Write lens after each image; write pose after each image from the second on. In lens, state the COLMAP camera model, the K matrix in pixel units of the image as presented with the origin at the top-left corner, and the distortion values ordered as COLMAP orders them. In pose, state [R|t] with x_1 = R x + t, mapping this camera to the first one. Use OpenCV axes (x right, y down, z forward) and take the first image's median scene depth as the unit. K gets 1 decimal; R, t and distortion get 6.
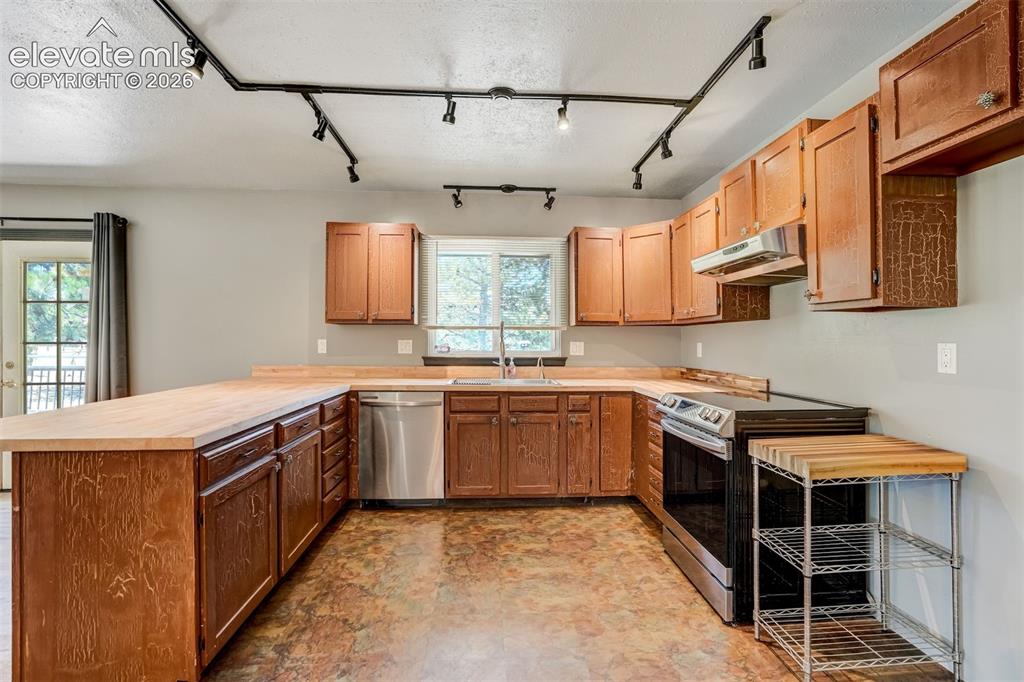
lens RADIAL K [[482.7, 0, 508.6], [0, 482.7, 331.0], [0, 0, 1]] dist [-0.044501, 0.020953]
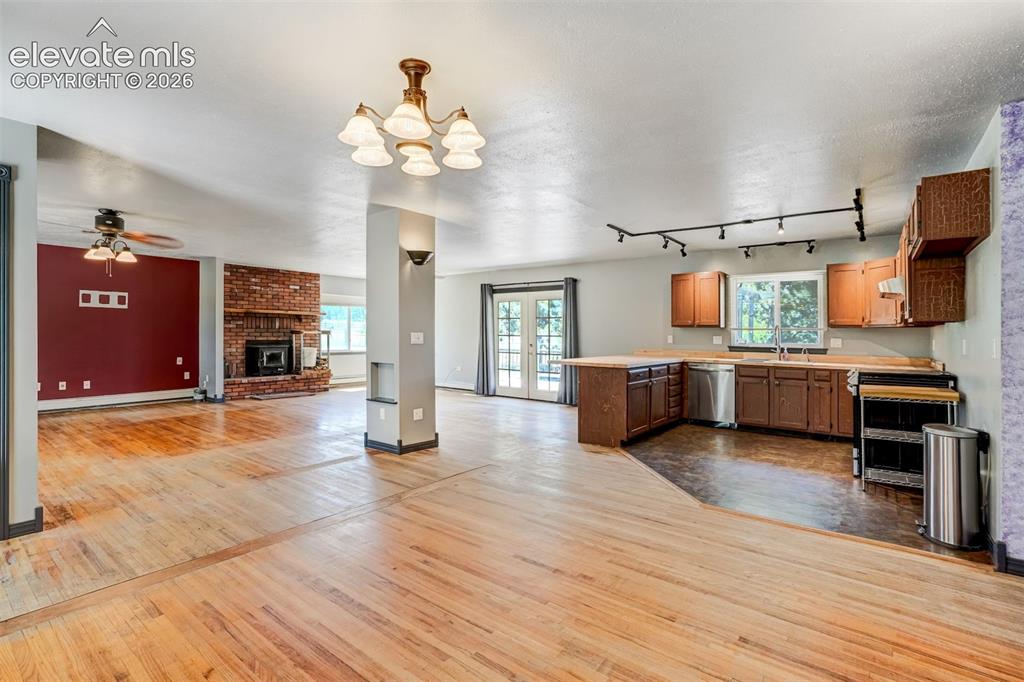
lens RADIAL K [[482.7, 0, 508.6], [0, 482.7, 331.0], [0, 0, 1]] dist [-0.044501, 0.020953]
pose [[0.751741, 0.000550, -0.659458, 0.450481], [0.004009, 0.999977, 0.005403, -0.015716], [0.659446, -0.006706, 0.751722, -0.999501]]
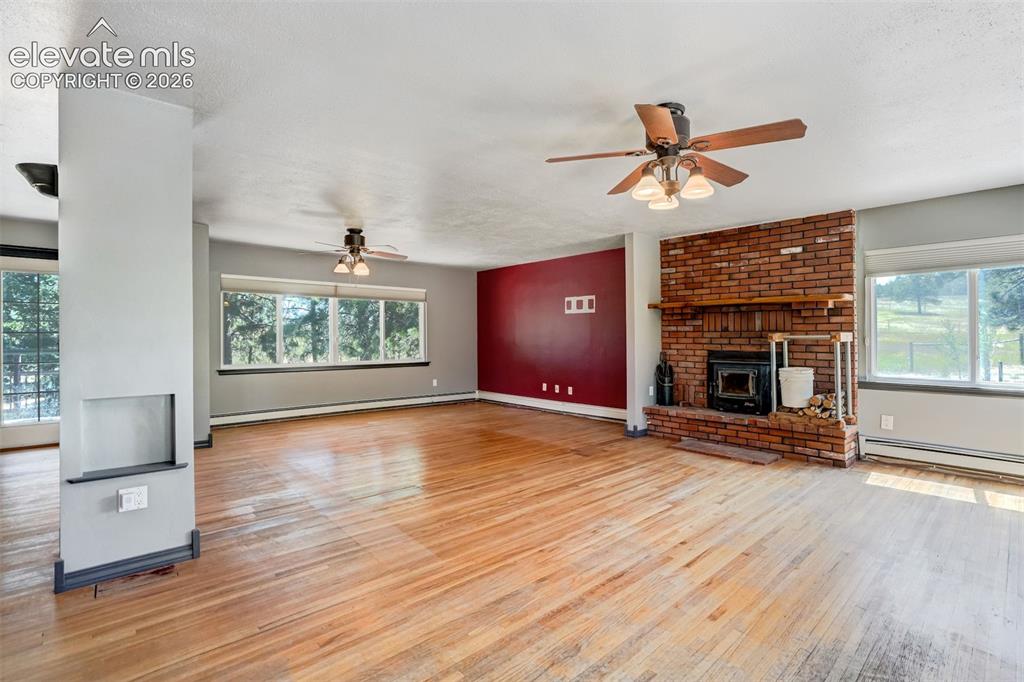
lens RADIAL K [[482.7, 0, 508.6], [0, 482.7, 331.0], [0, 0, 1]] dist [-0.044501, 0.020953]
pose [[-0.772365, -0.017787, -0.634930, -0.893249], [0.002450, 0.999517, -0.030981, 0.030832], [0.635174, -0.025484, -0.771948, 1.059047]]
